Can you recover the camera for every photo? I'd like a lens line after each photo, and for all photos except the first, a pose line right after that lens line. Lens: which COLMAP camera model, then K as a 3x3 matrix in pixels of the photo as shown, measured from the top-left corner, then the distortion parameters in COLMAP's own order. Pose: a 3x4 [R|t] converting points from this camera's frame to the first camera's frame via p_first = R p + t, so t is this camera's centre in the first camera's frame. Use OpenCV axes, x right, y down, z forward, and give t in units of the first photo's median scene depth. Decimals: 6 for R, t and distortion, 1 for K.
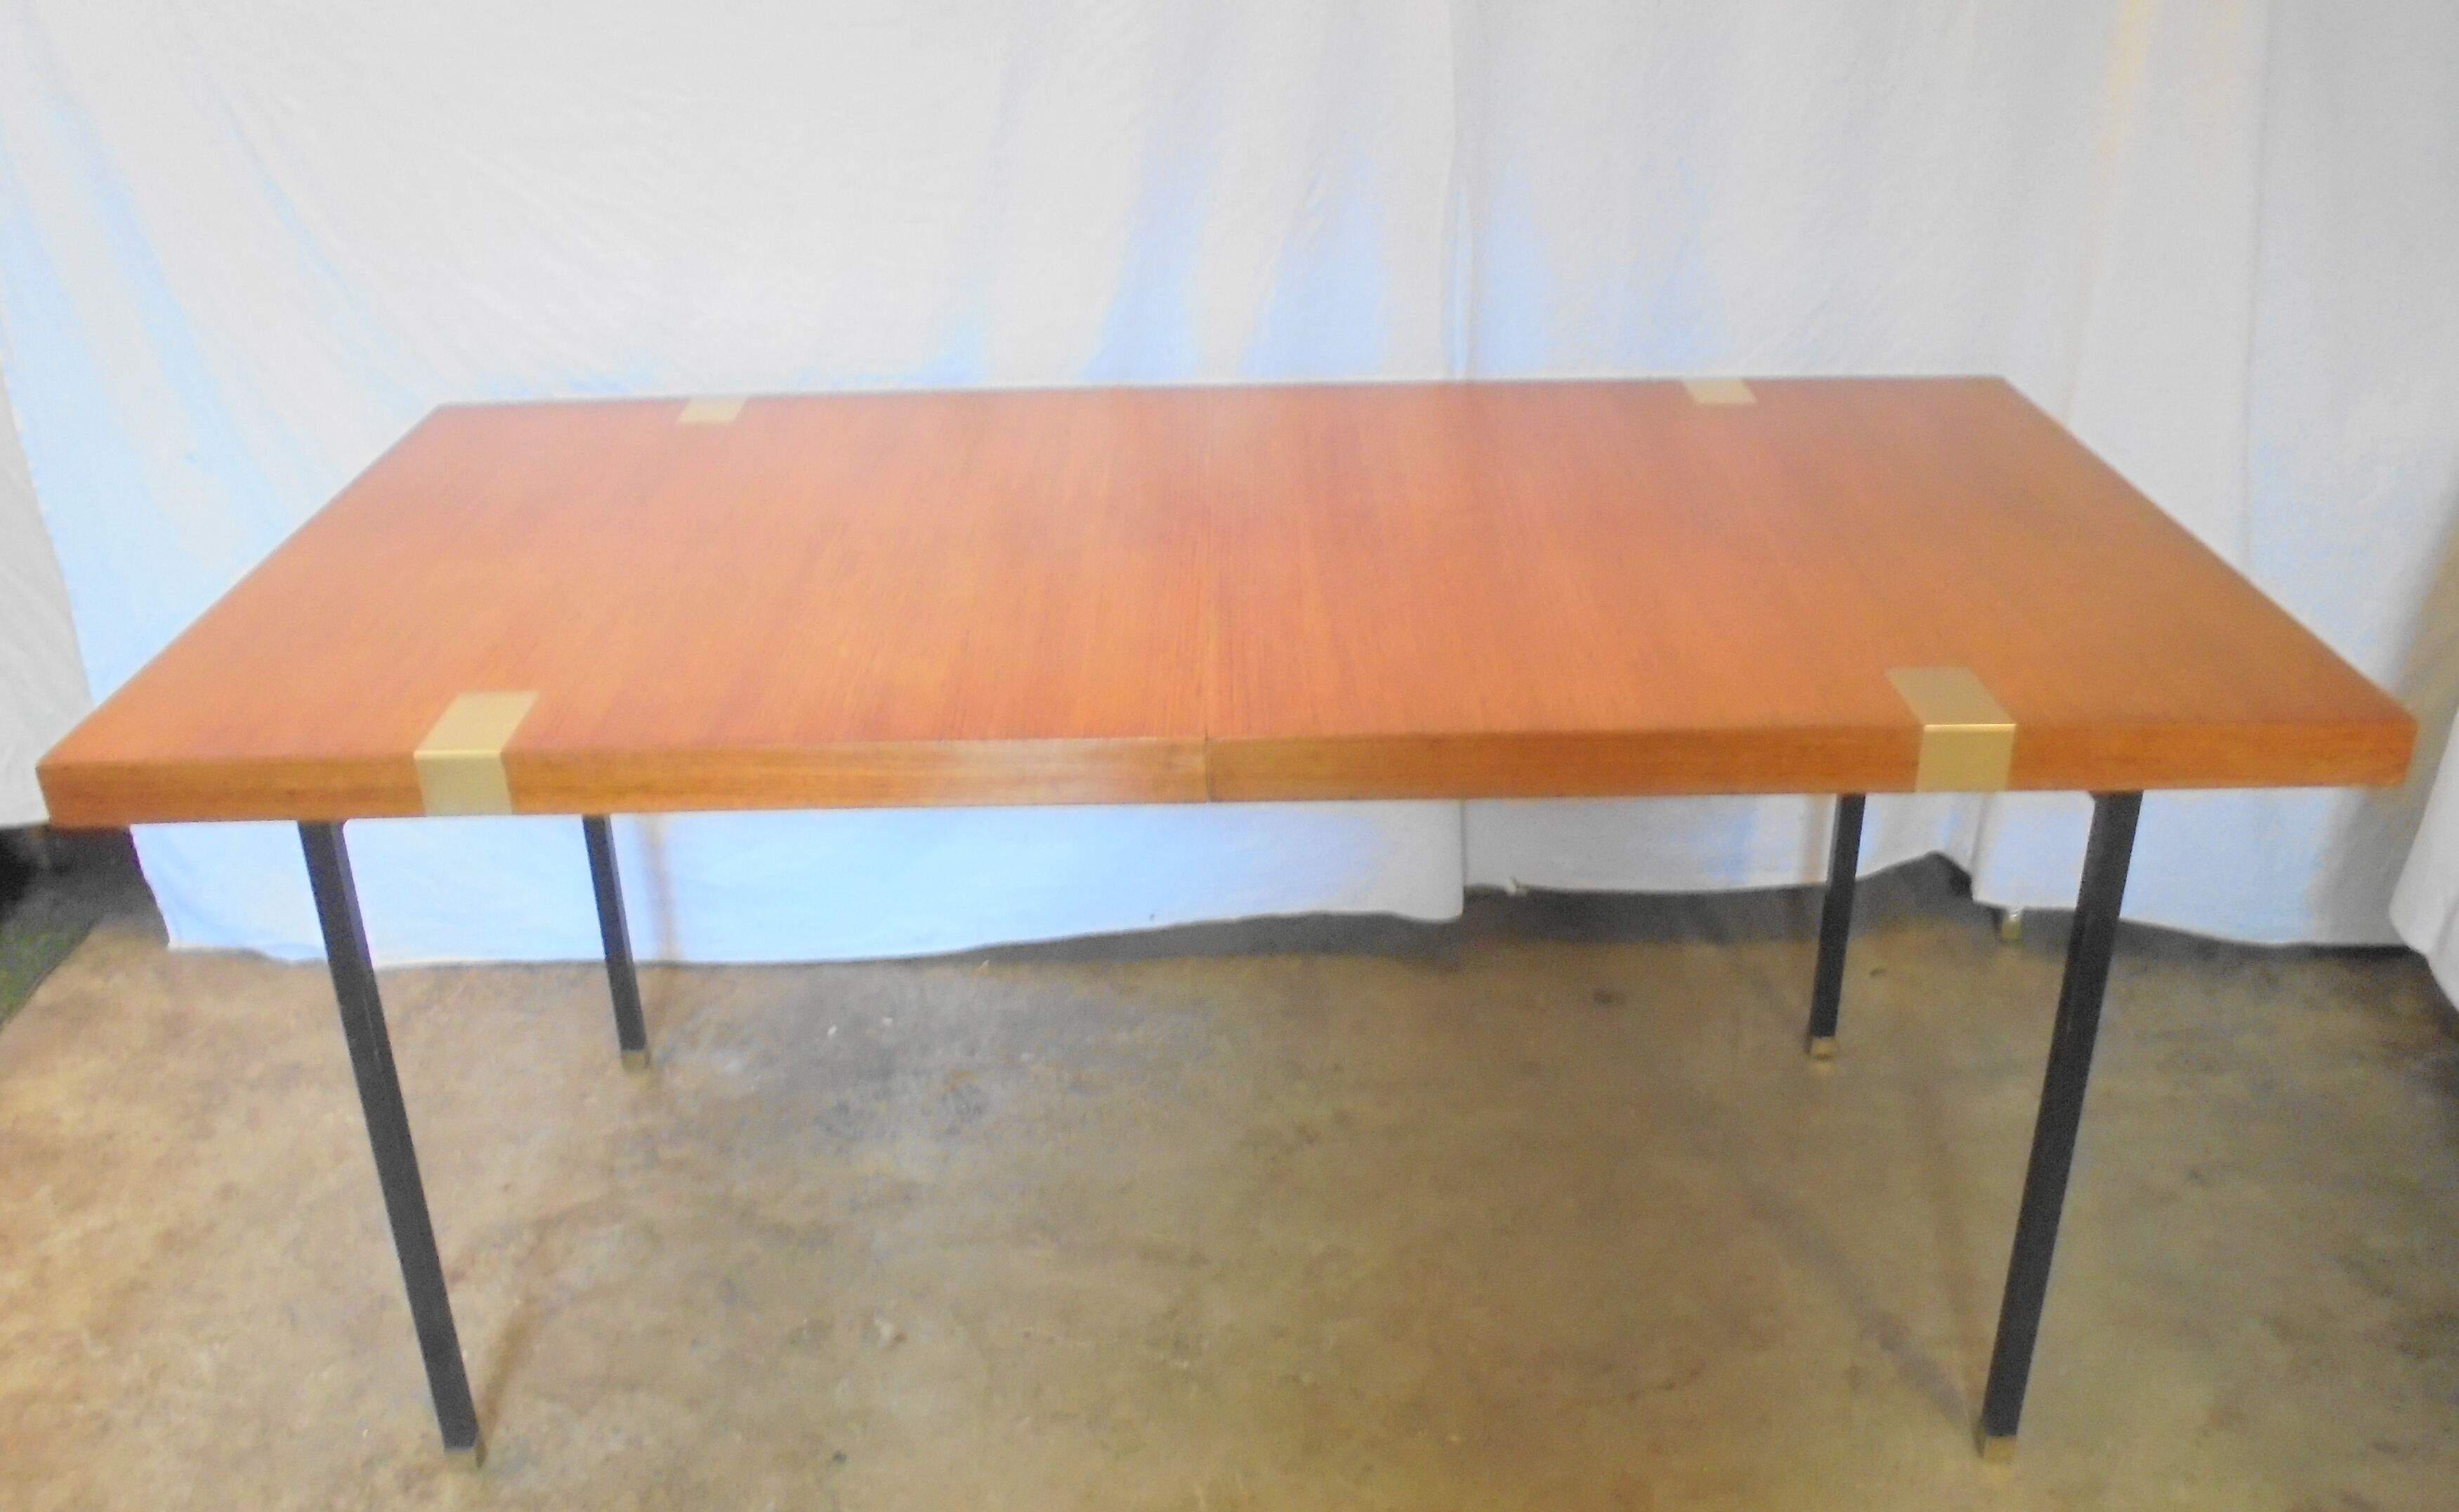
lens RADIAL K [[2201.4, 0, 1172.5], [0, 2201.4, 885.7], [0, 0, 1]] dist [-0.053423, 0.019770]
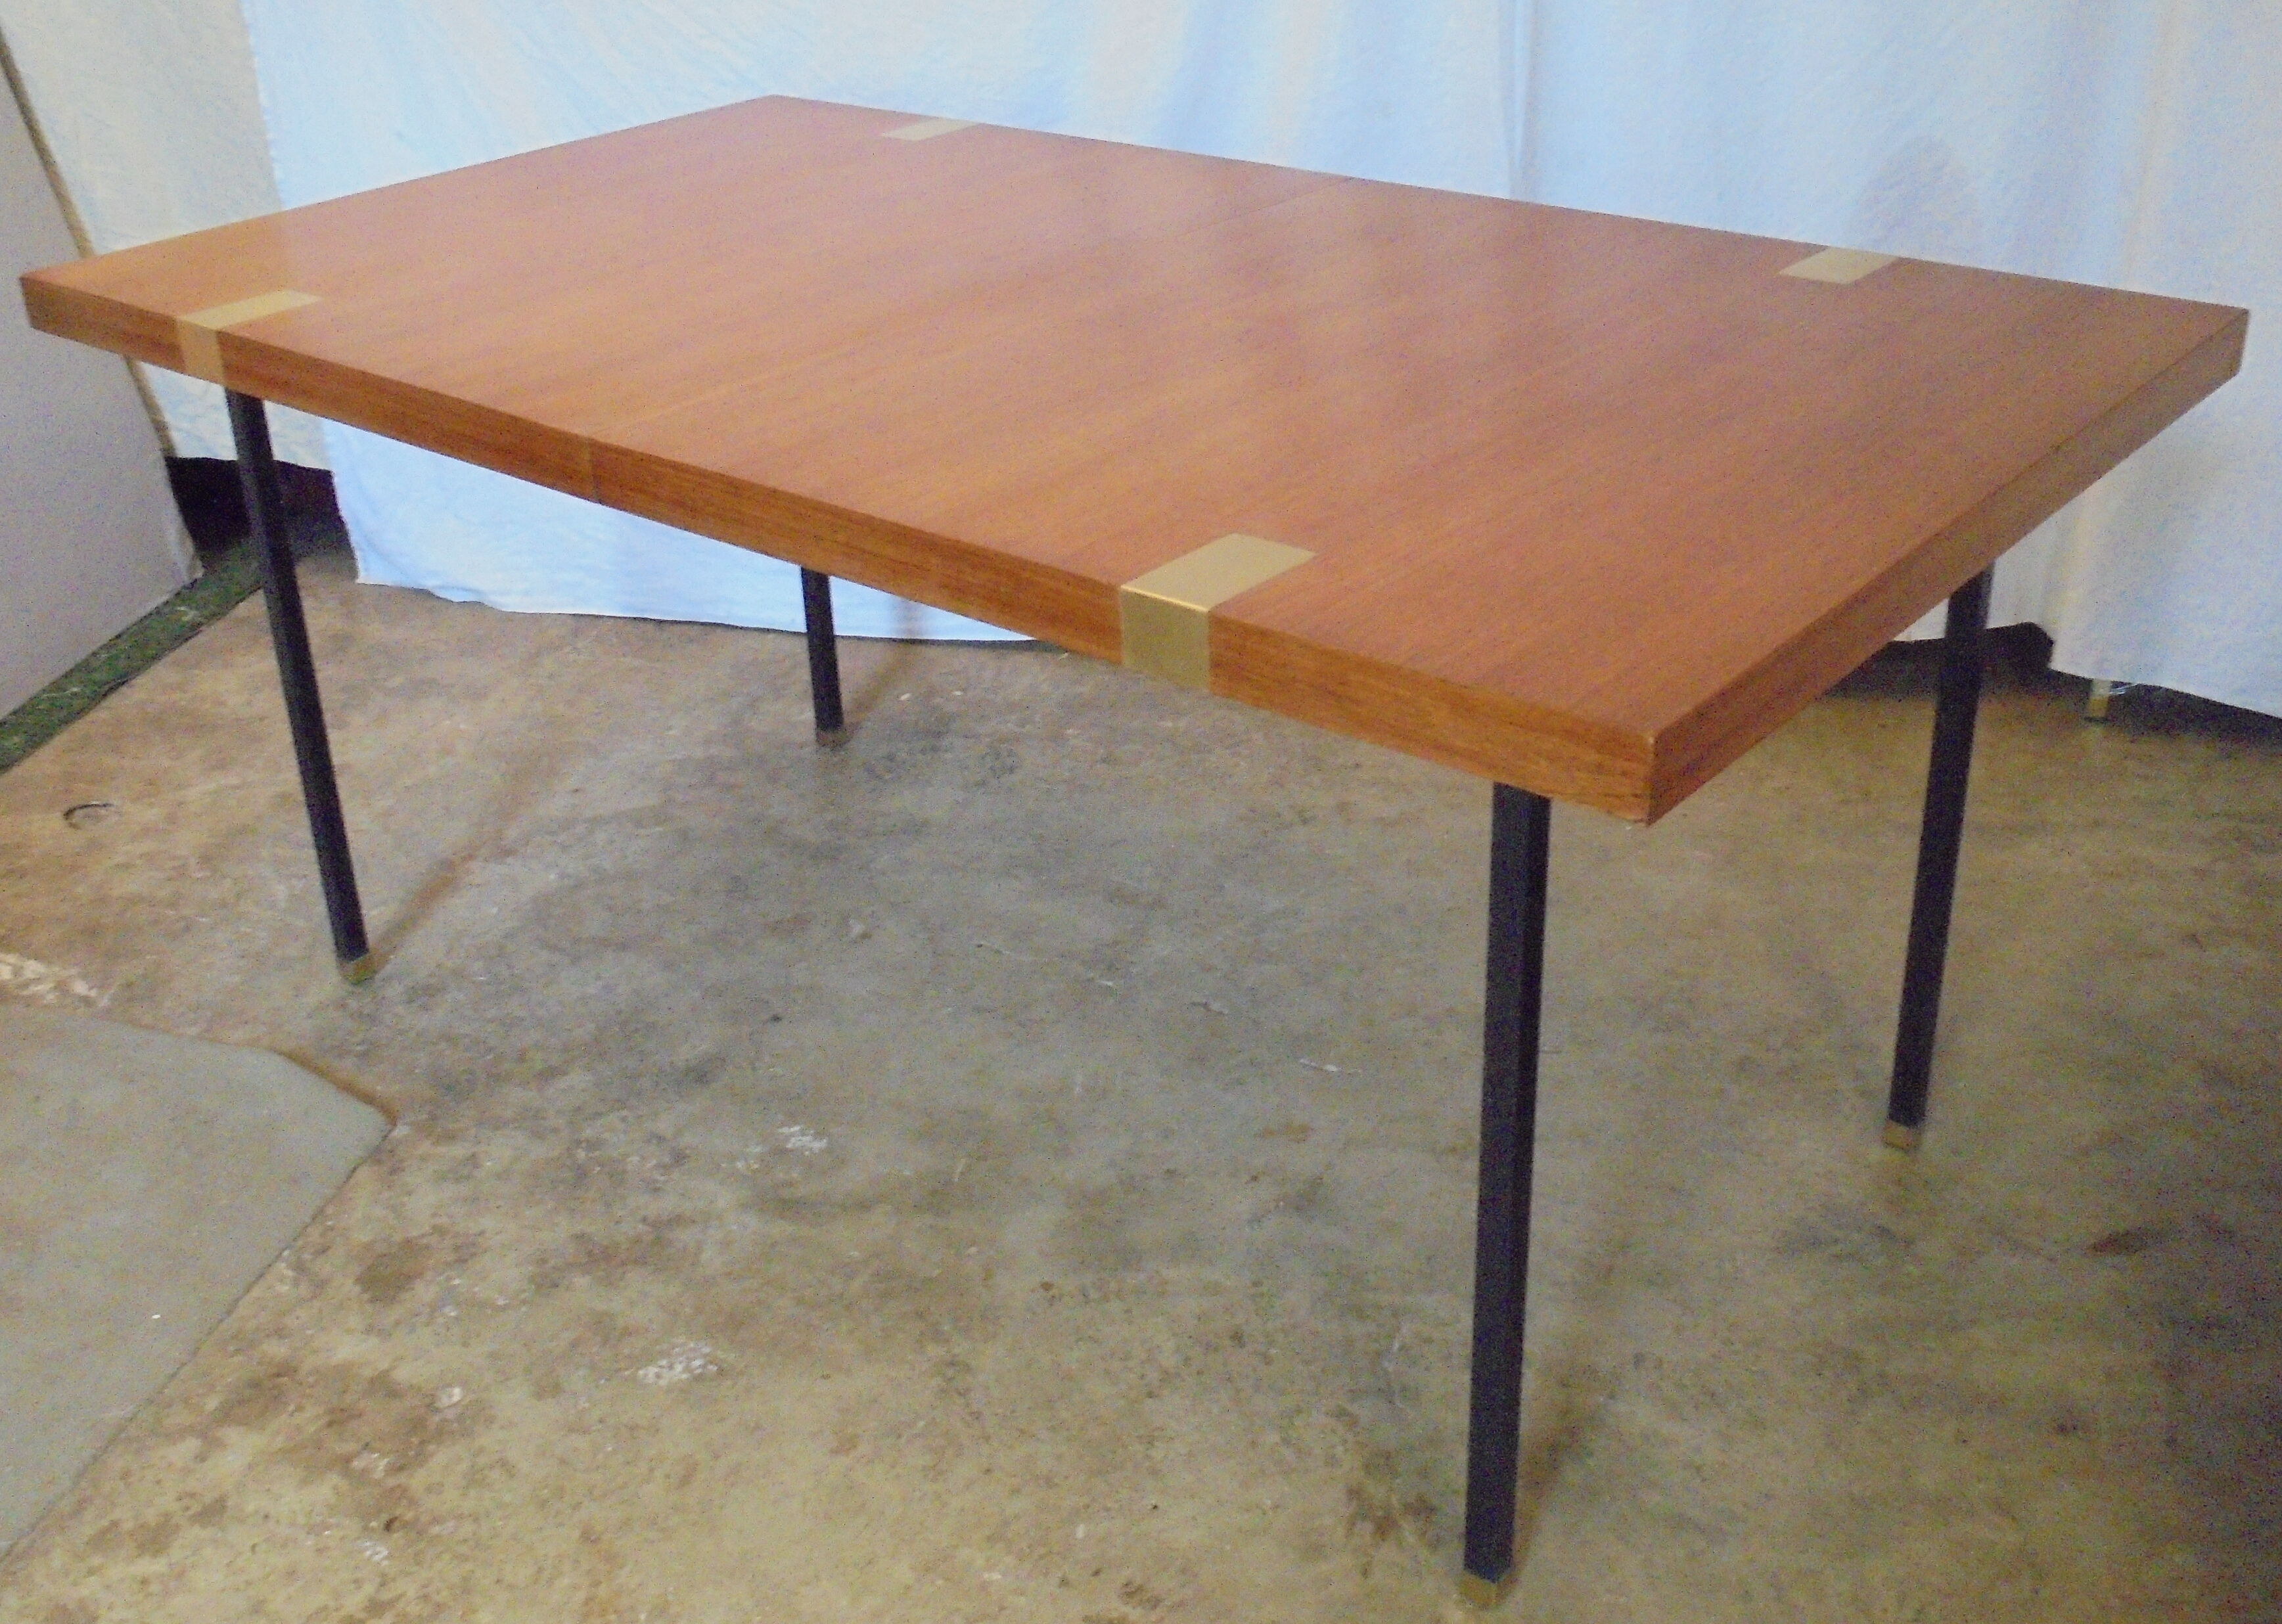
lens RADIAL K [[2381.0, 0, 1135.7], [0, 2381.0, 685.2], [0, 0, 1]] dist [-0.015373, -0.090569]
pose [[0.974050, 0.085451, -0.209580, 0.230370], [-0.093700, 0.995156, -0.029734, 0.099463], [0.206024, 0.048600, 0.977339, -0.125397]]
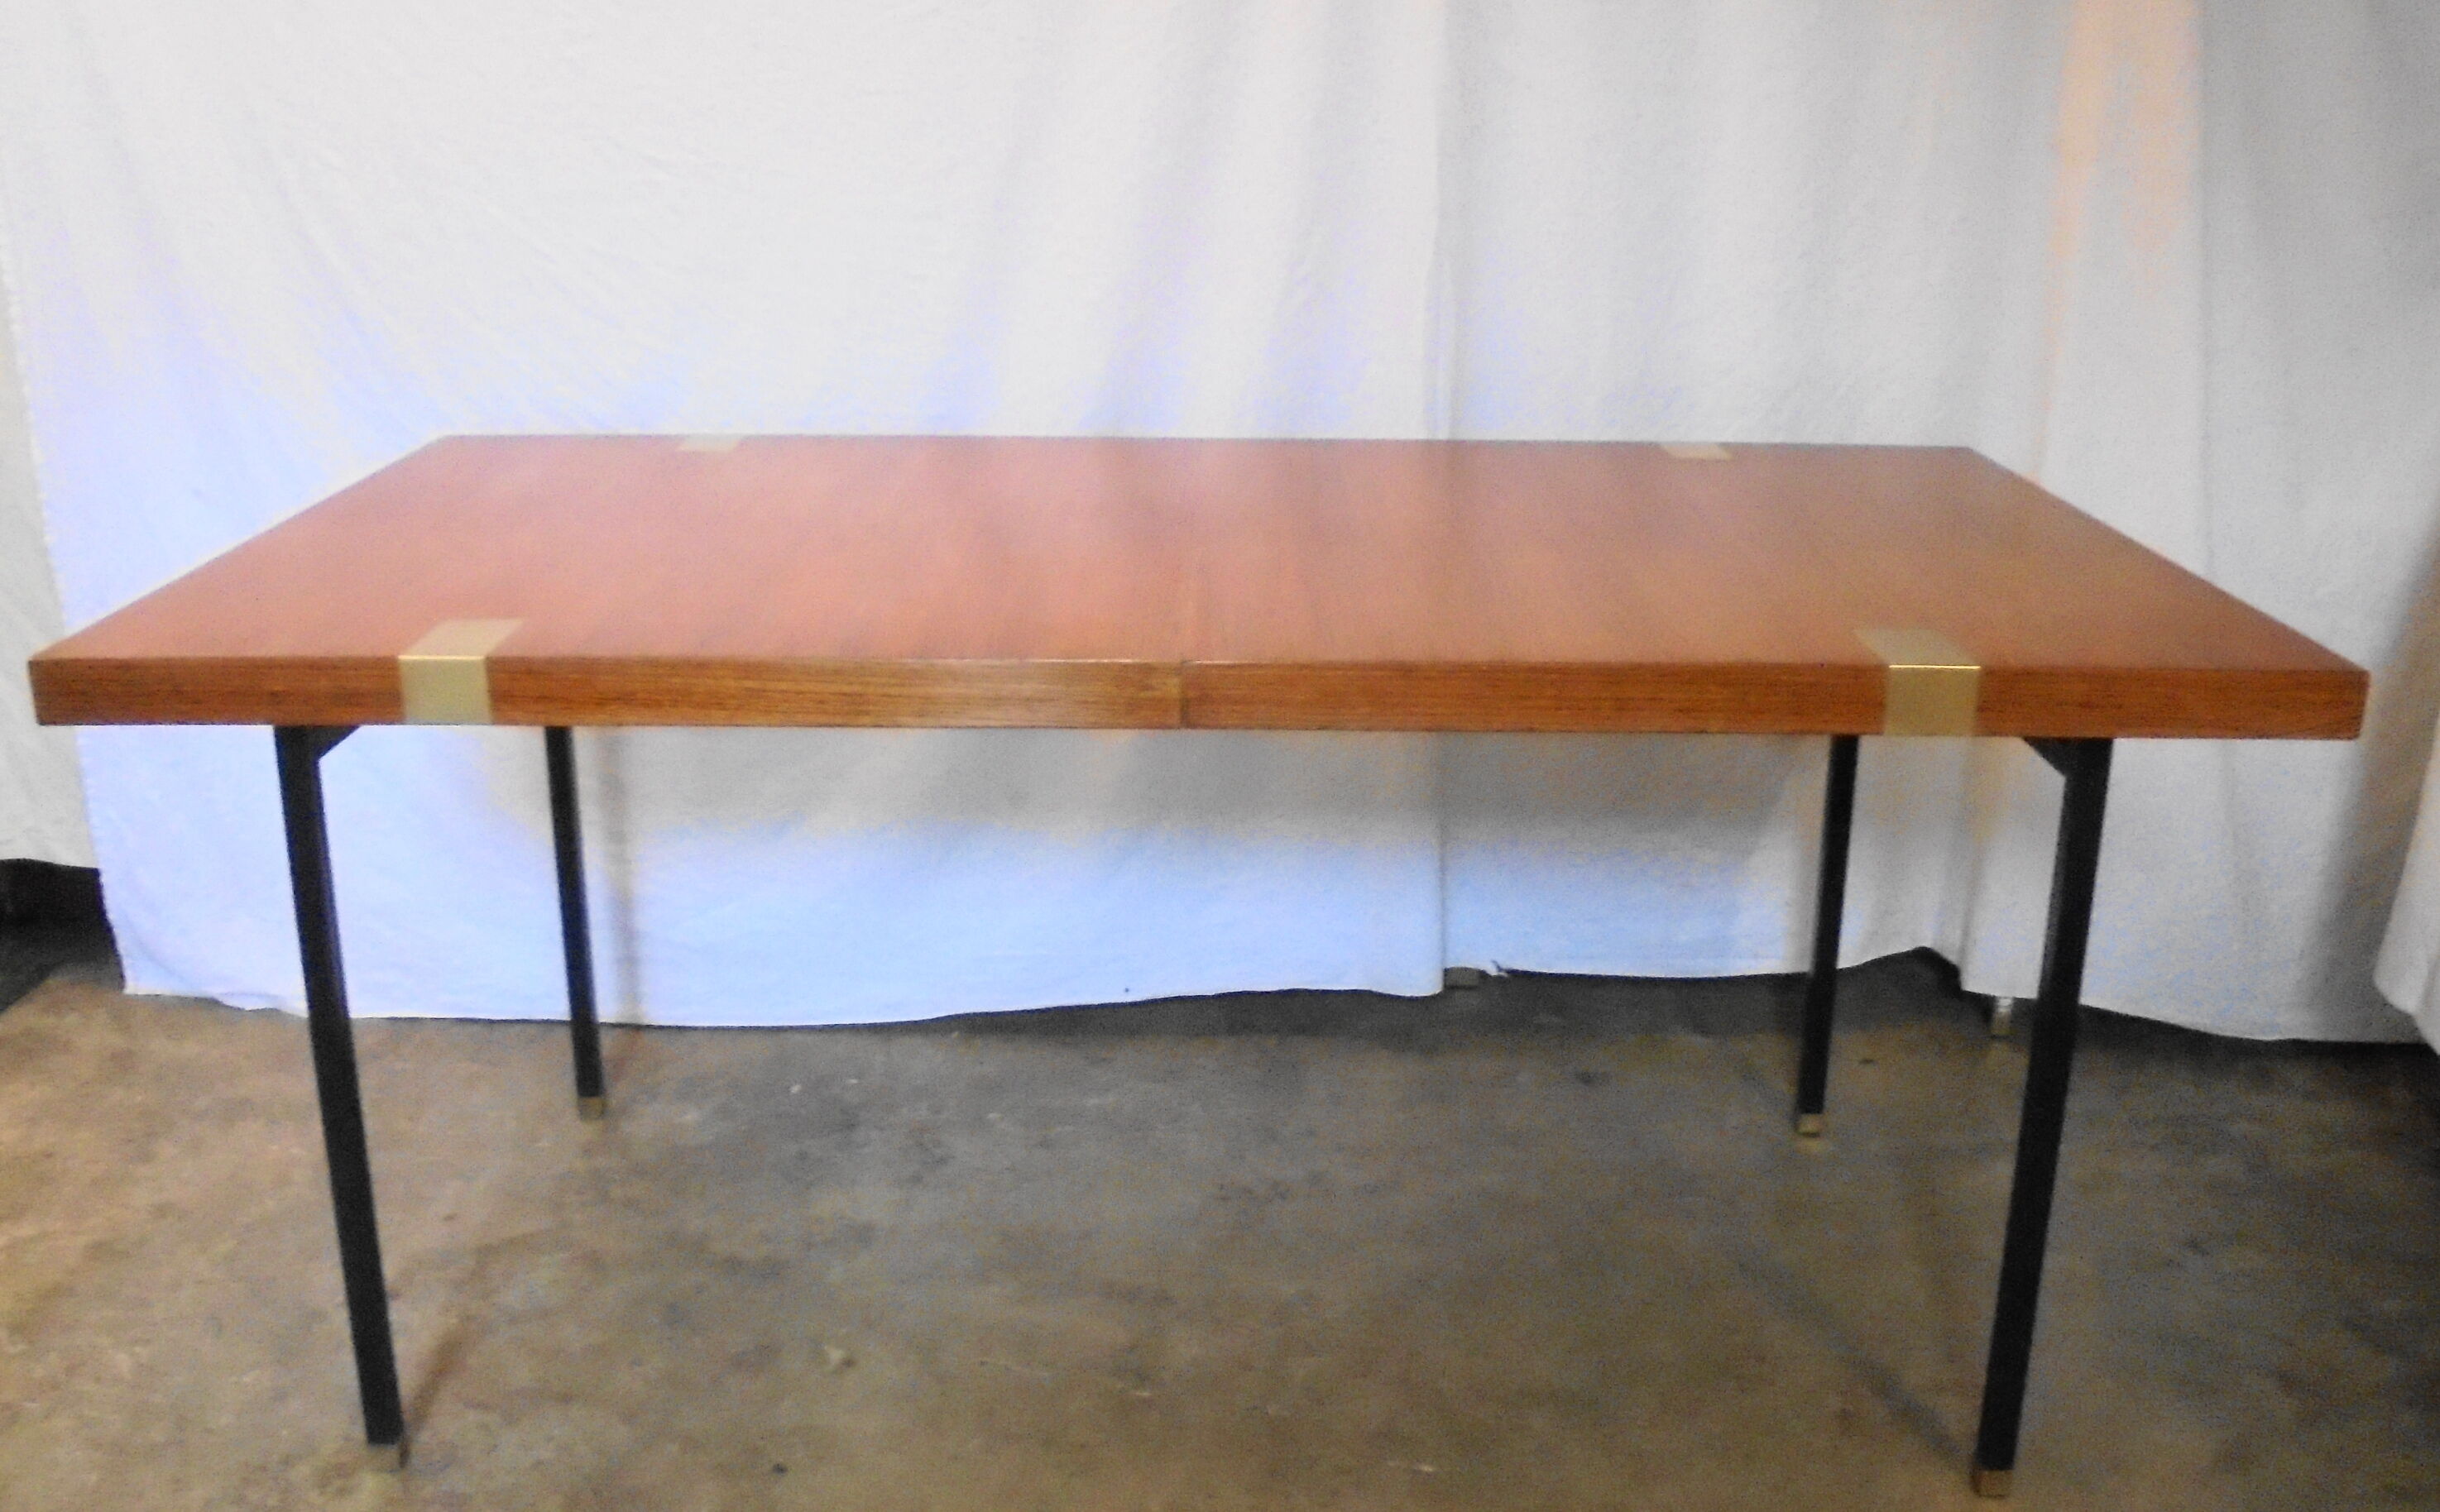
lens RADIAL K [[2258.1, 0, 1170.4], [0, 2258.1, 750.9], [0, 0, 1]] dist [-0.067121, 0.013613]
pose [[0.999614, 0.027720, 0.001768, 0.006304], [-0.026962, 0.983638, -0.178128, 0.108296], [-0.006677, 0.178011, 0.984006, -0.010793]]
